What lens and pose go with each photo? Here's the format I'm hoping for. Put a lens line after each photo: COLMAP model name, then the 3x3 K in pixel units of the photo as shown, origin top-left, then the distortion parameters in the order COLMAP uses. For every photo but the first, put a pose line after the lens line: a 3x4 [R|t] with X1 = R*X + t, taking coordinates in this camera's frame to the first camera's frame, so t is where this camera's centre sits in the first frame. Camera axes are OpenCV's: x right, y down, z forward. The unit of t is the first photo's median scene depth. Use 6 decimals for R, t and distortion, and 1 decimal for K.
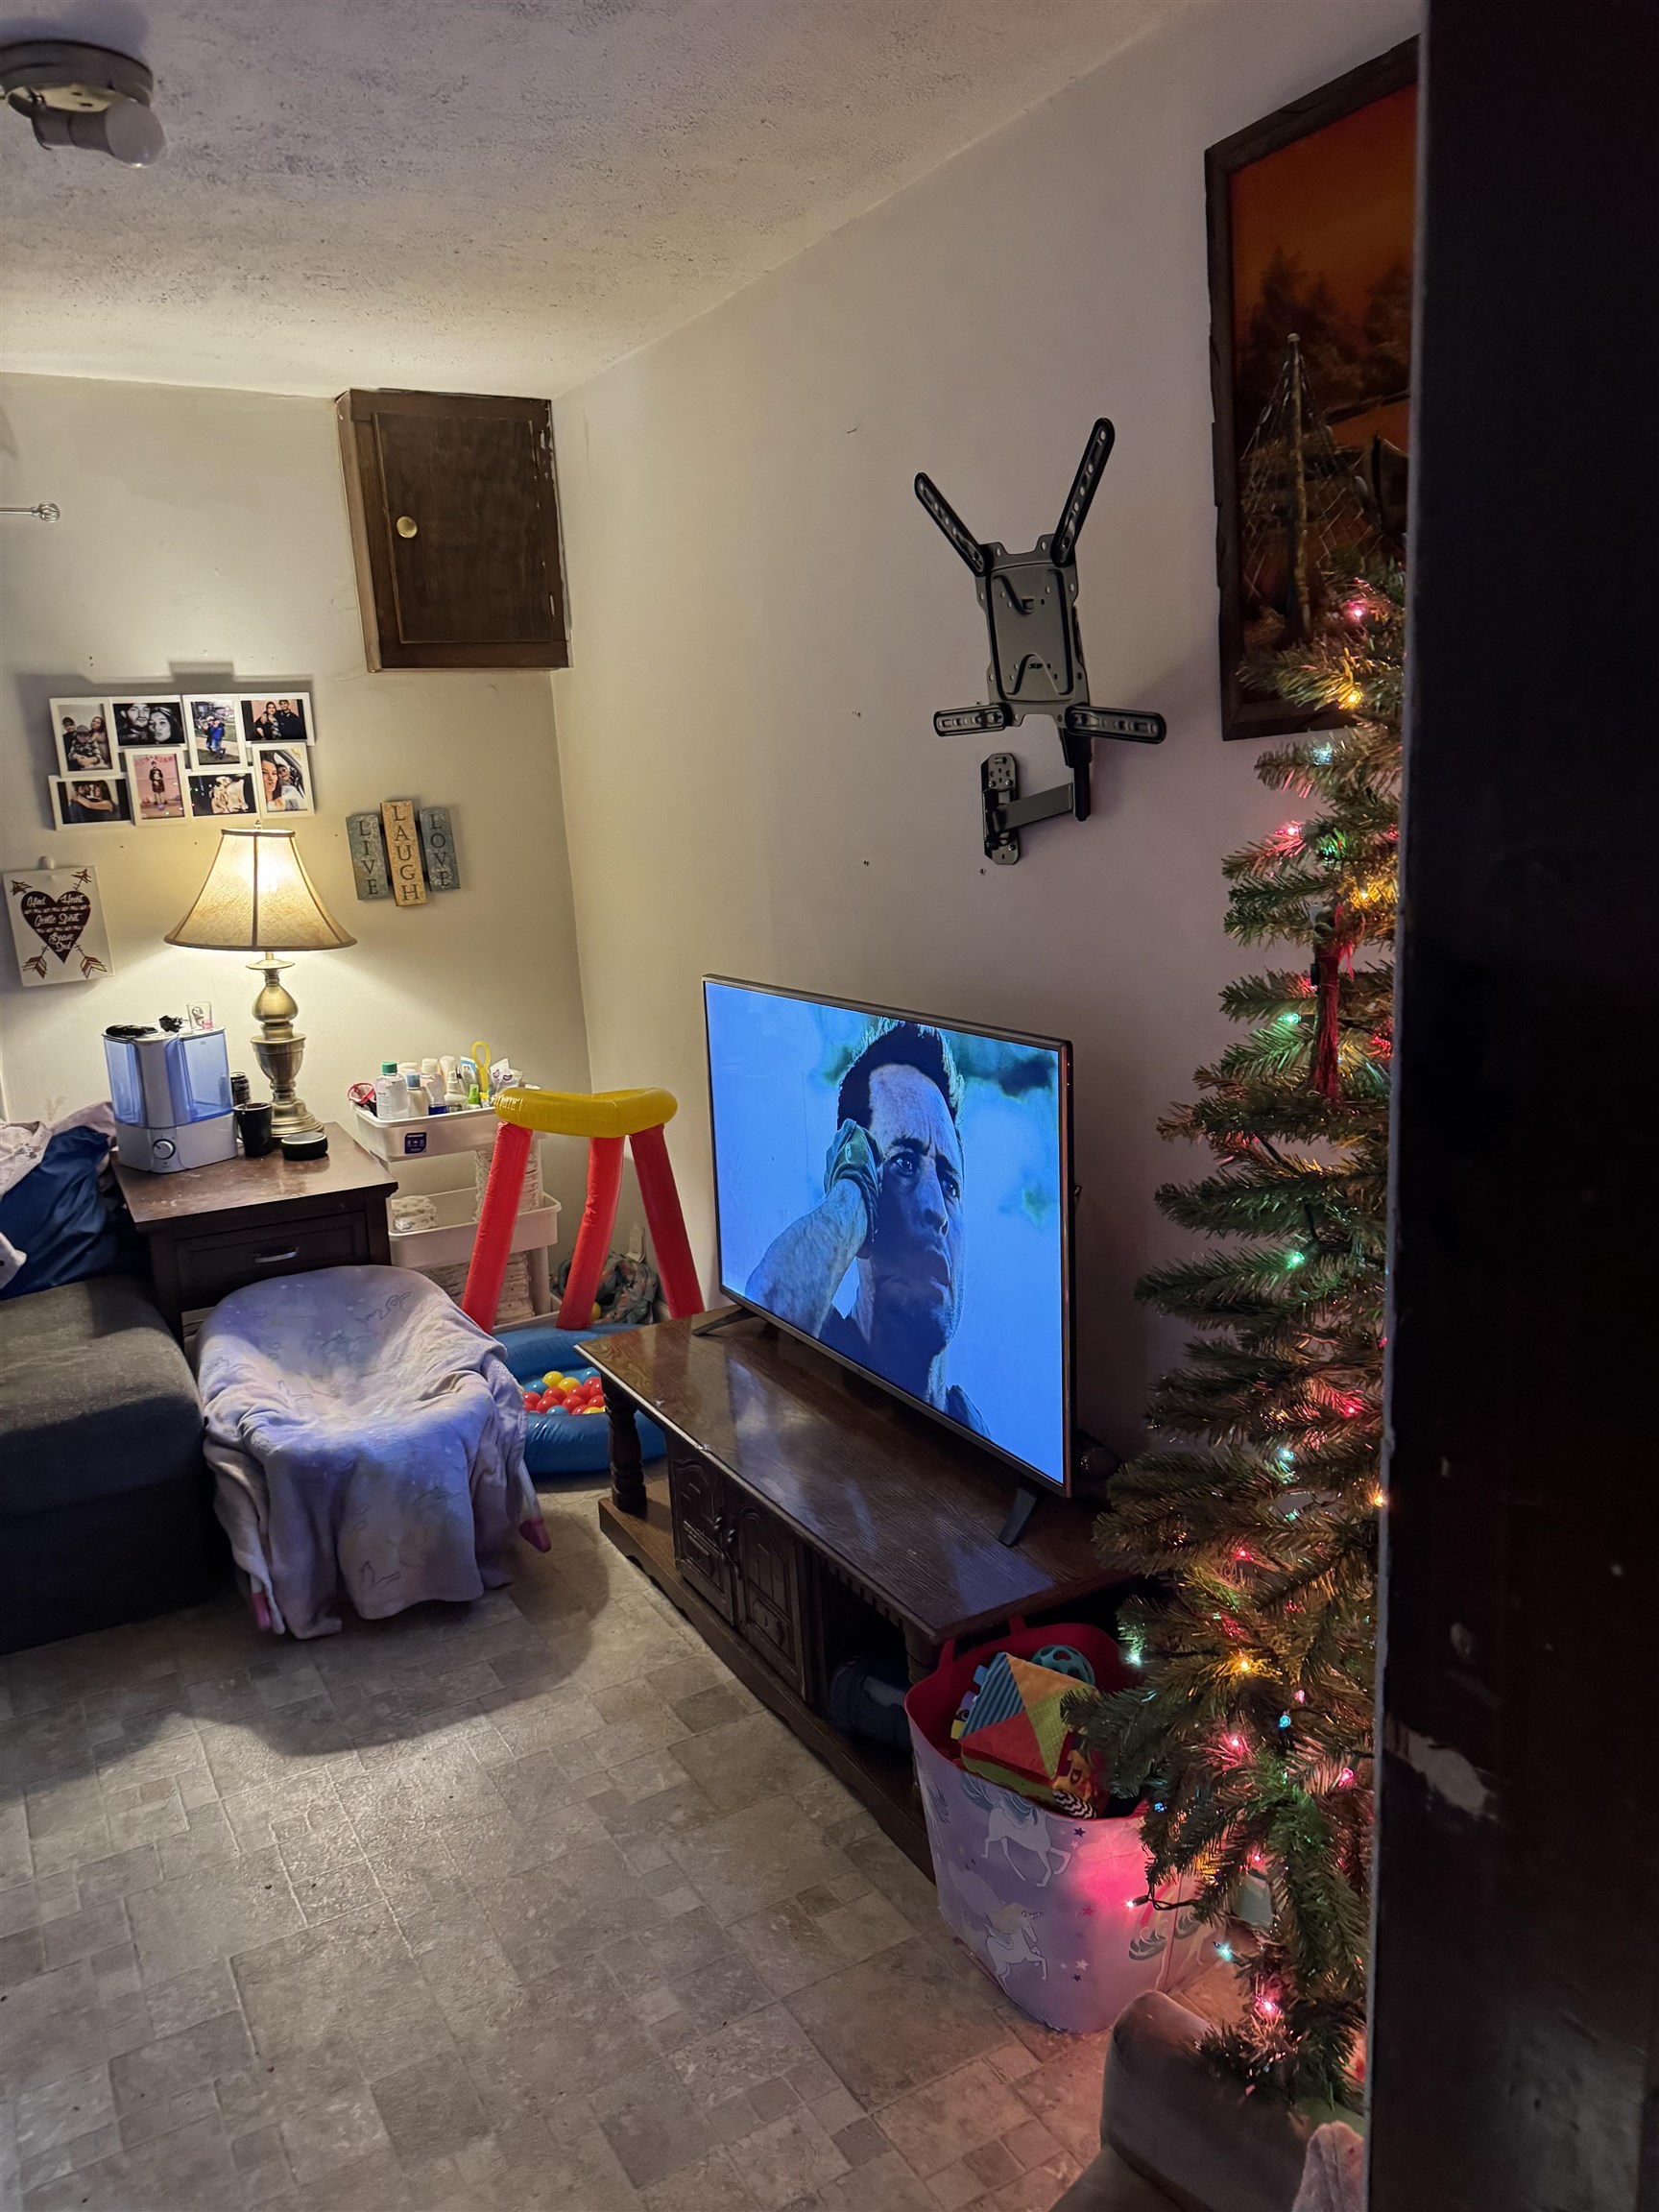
lens RADIAL K [[1557.7, 0, 816.8], [0, 1557.7, 1109.7], [0, 0, 1]] dist [0.061339, -0.077535]
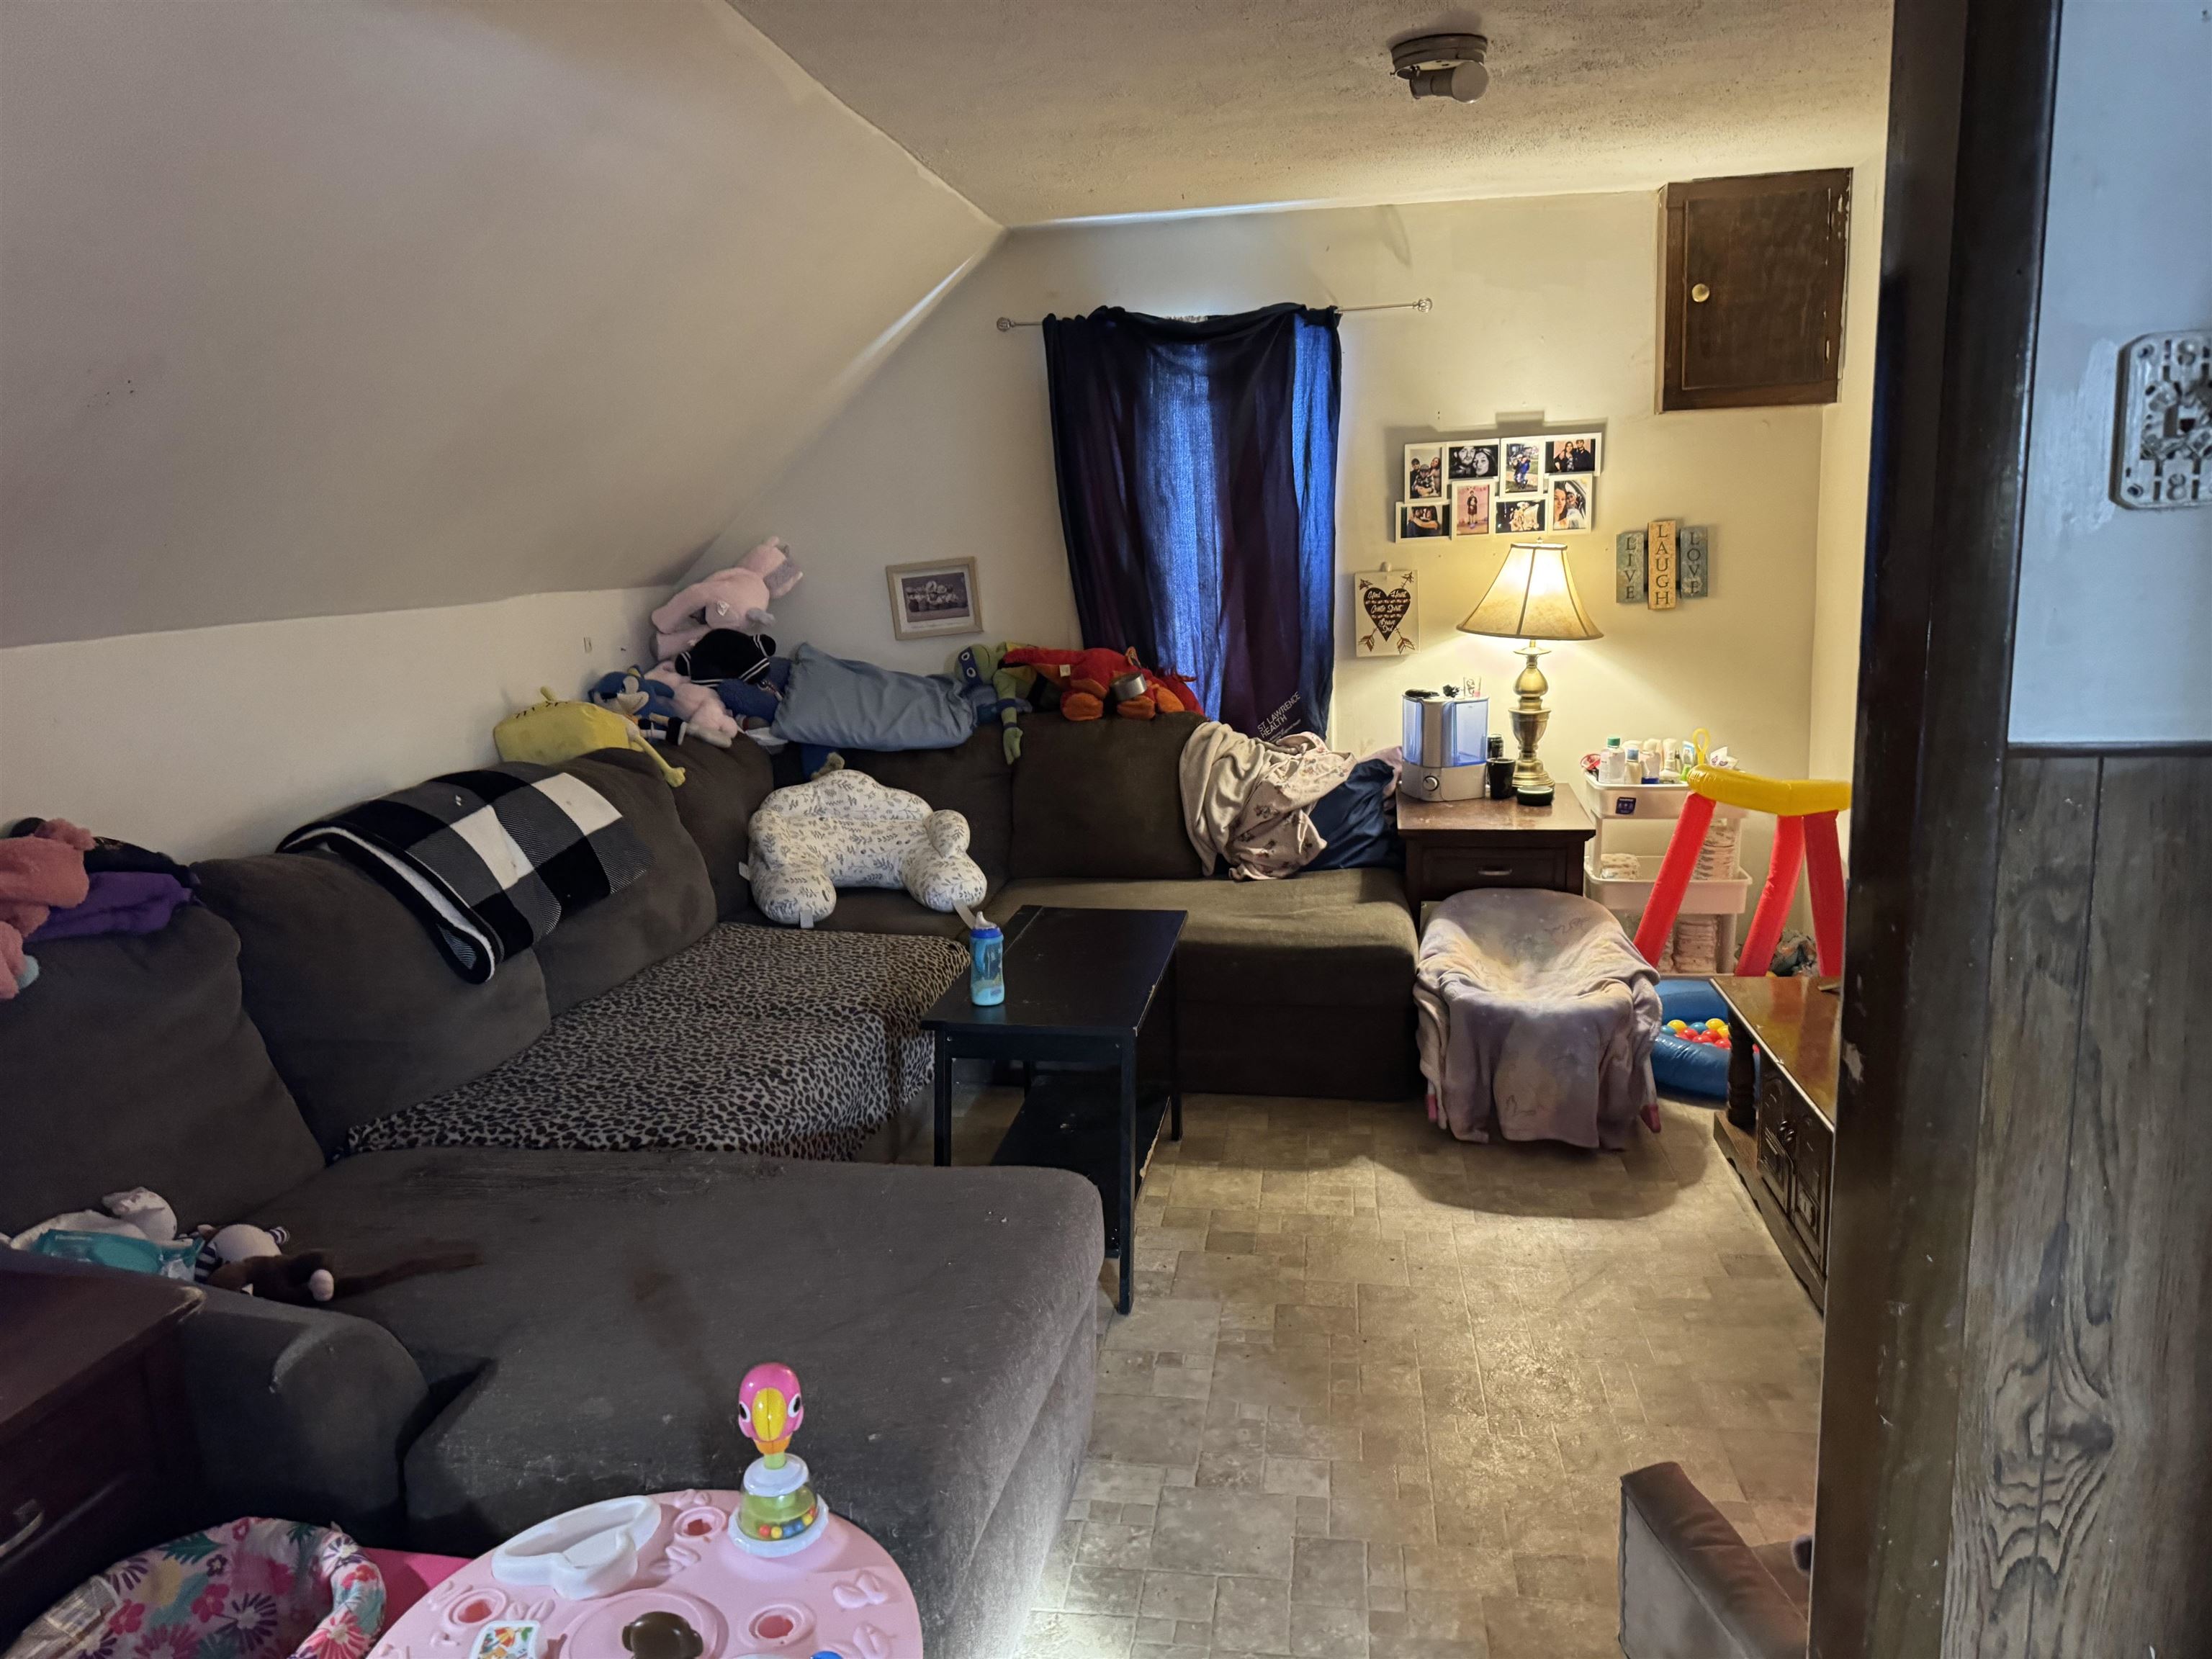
lens RADIAL K [[1557.7, 0, 1097.8], [0, 1557.7, 814.2], [0, 0, 1]] dist [0.061339, -0.077535]
pose [[0.784396, 0.128609, -0.606781, 0.174430], [-0.132370, 0.990440, 0.038810, 0.038377], [0.605972, 0.049877, 0.793921, -0.226792]]
